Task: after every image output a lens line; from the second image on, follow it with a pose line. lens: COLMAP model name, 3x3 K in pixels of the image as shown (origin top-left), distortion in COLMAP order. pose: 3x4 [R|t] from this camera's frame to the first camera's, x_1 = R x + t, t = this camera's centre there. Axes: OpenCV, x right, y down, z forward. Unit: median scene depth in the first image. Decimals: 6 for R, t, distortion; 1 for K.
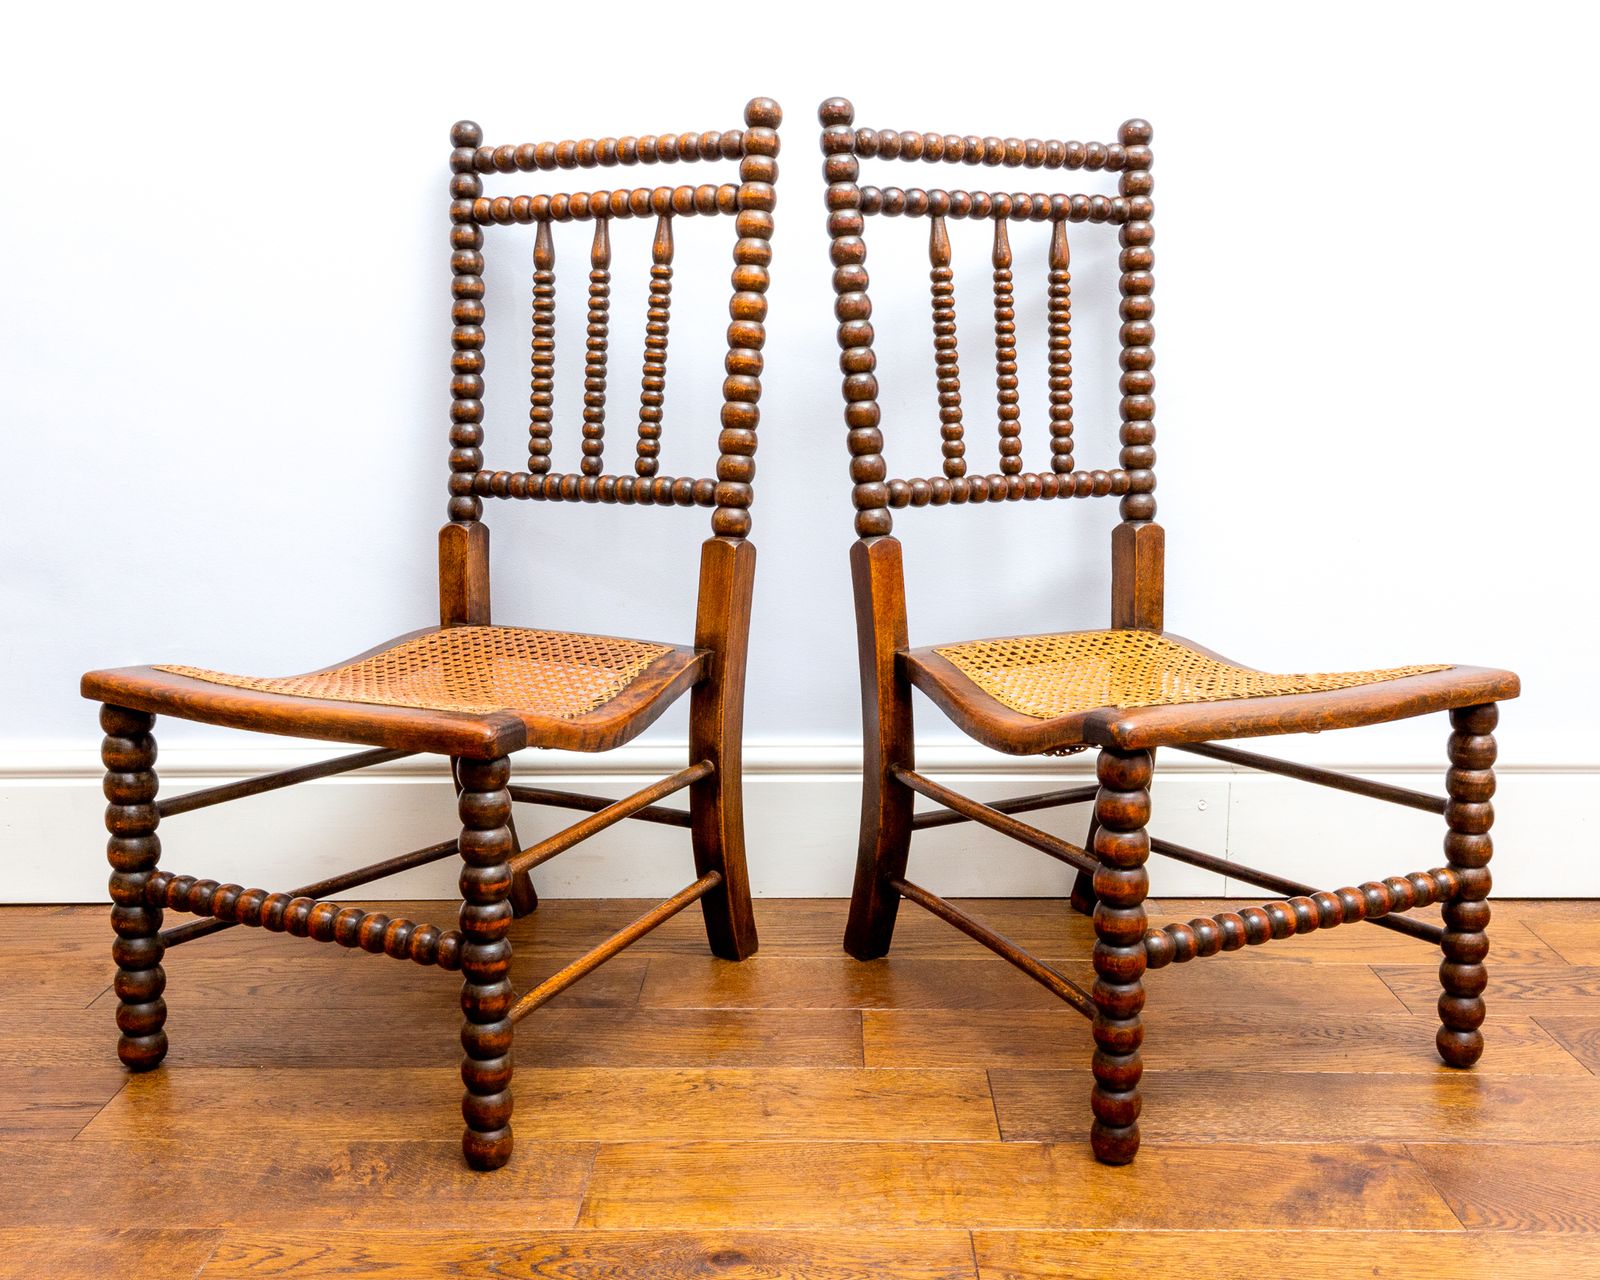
lens RADIAL K [[1399.3, 0, 807.4], [0, 1399.3, 632.8], [0, 0, 1]] dist [-0.000857, -0.002387]
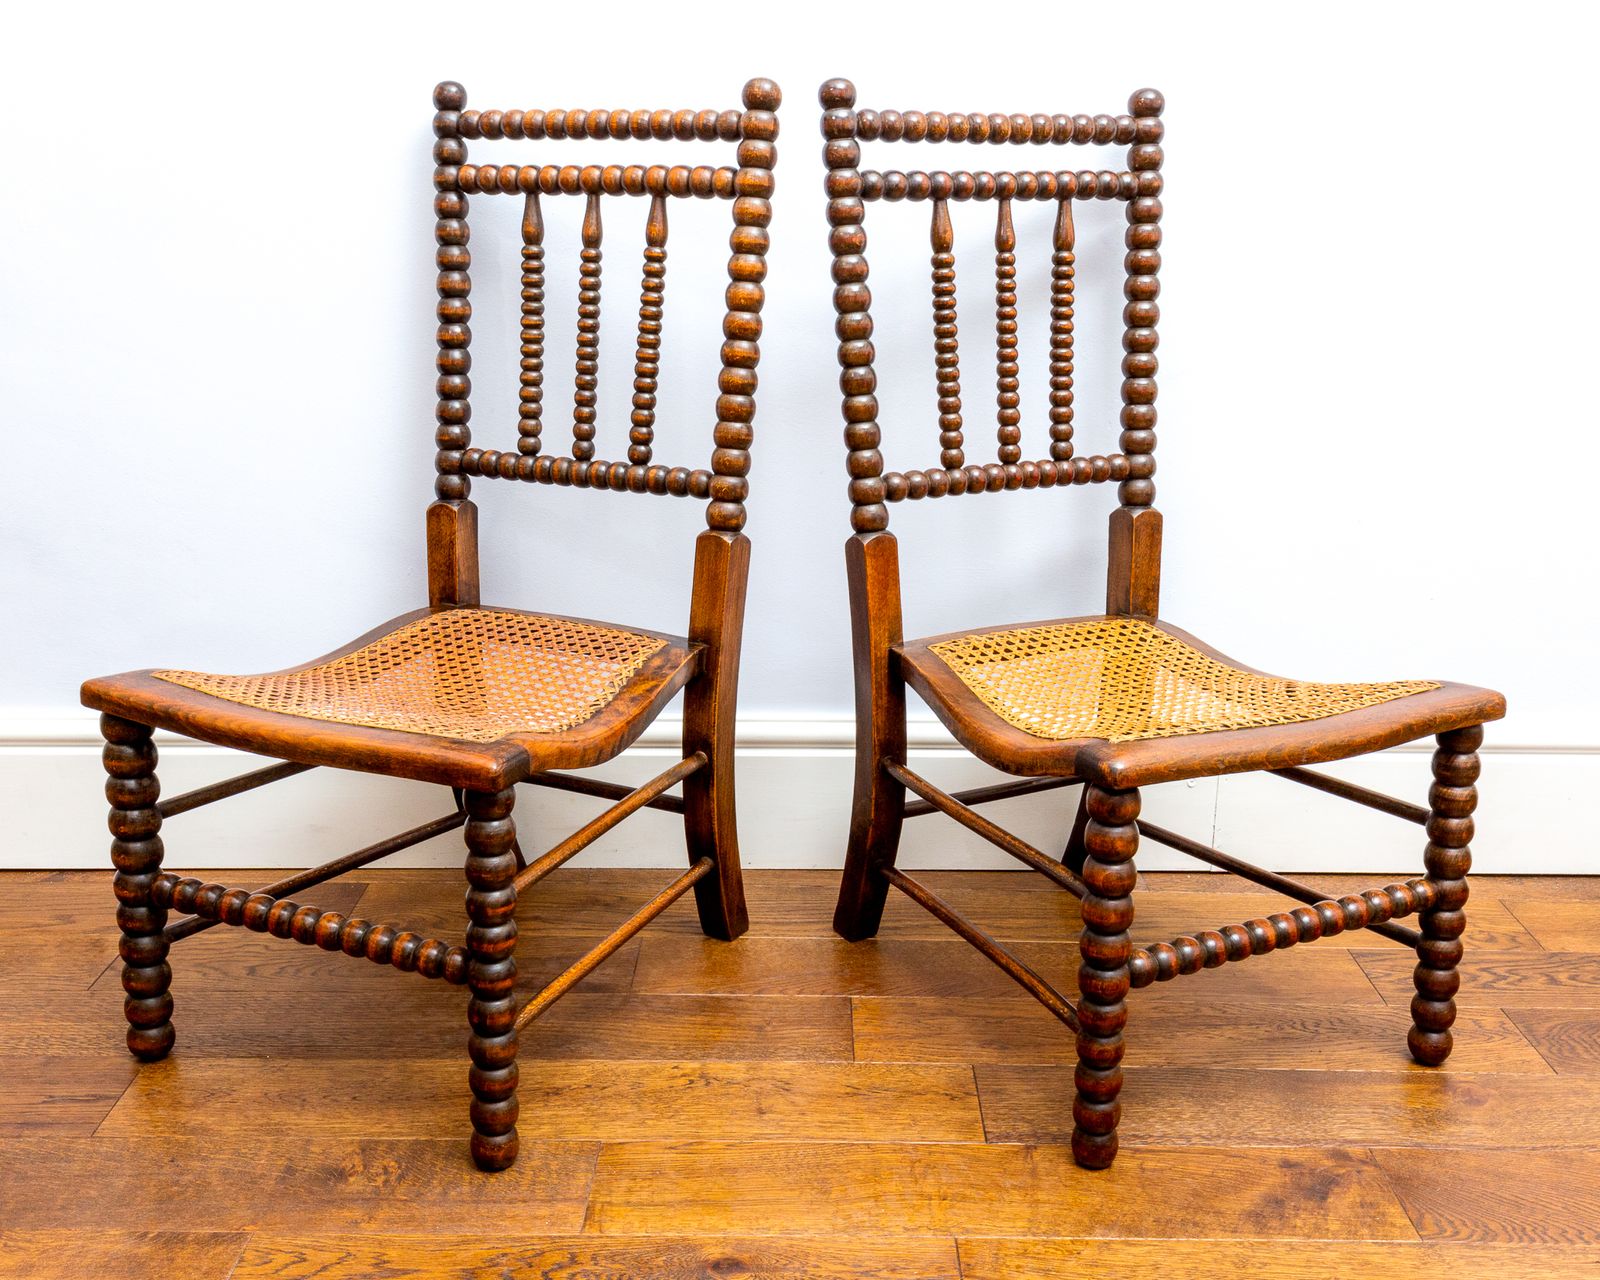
lens RADIAL K [[1477.5, 0, 800.0], [0, 1477.5, 640.0], [0, 0, 1]] dist [0.002772, -0.005342]
pose [[0.999901, 0.009075, 0.010742, -0.014778], [-0.010063, 0.995347, 0.095832, -0.109049], [-0.009822, -0.095931, 0.995340, -0.058340]]
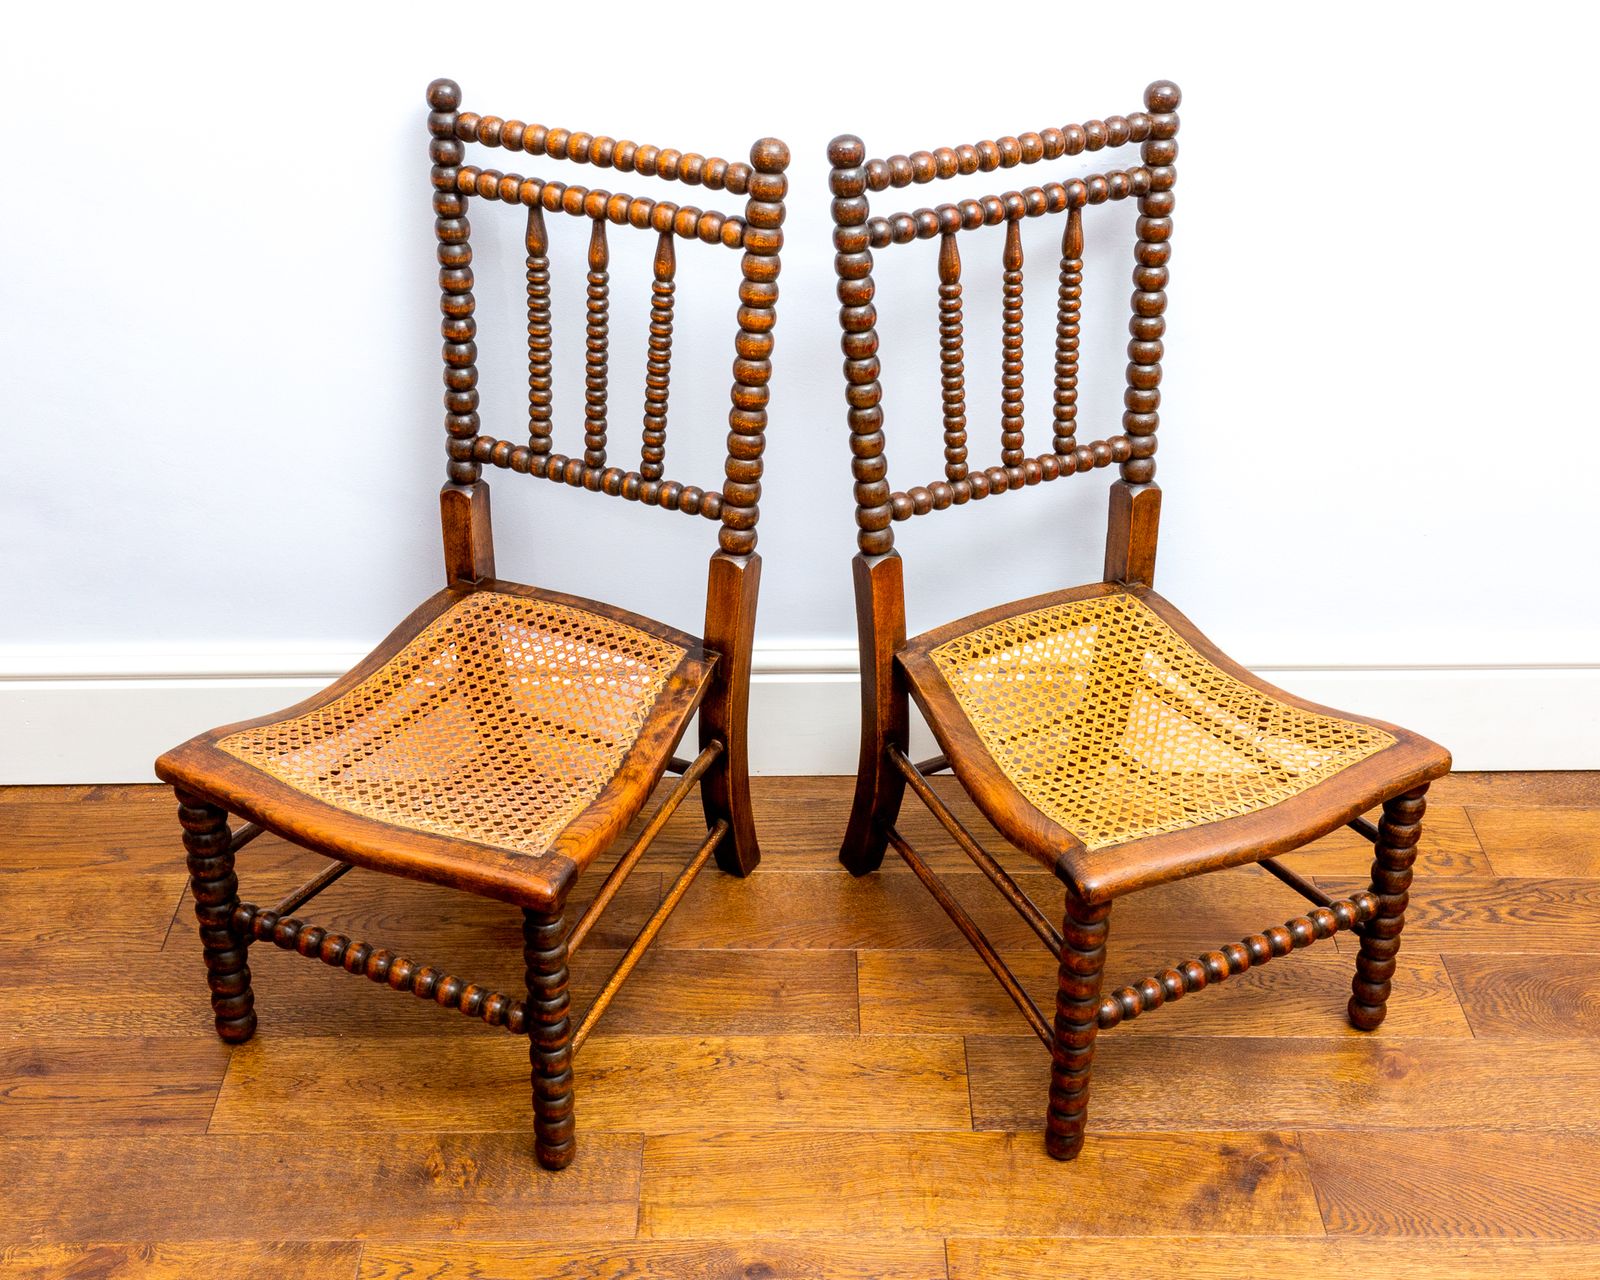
lens RADIAL K [[1716.3, 0, 810.3], [0, 1716.3, 533.7], [0, 0, 1]] dist [0.003711, -0.005583]
pose [[0.999668, -0.001356, 0.025726, -0.039615], [-0.007477, 0.940355, 0.340114, -0.605555], [-0.024653, -0.340193, 0.940032, -0.220654]]
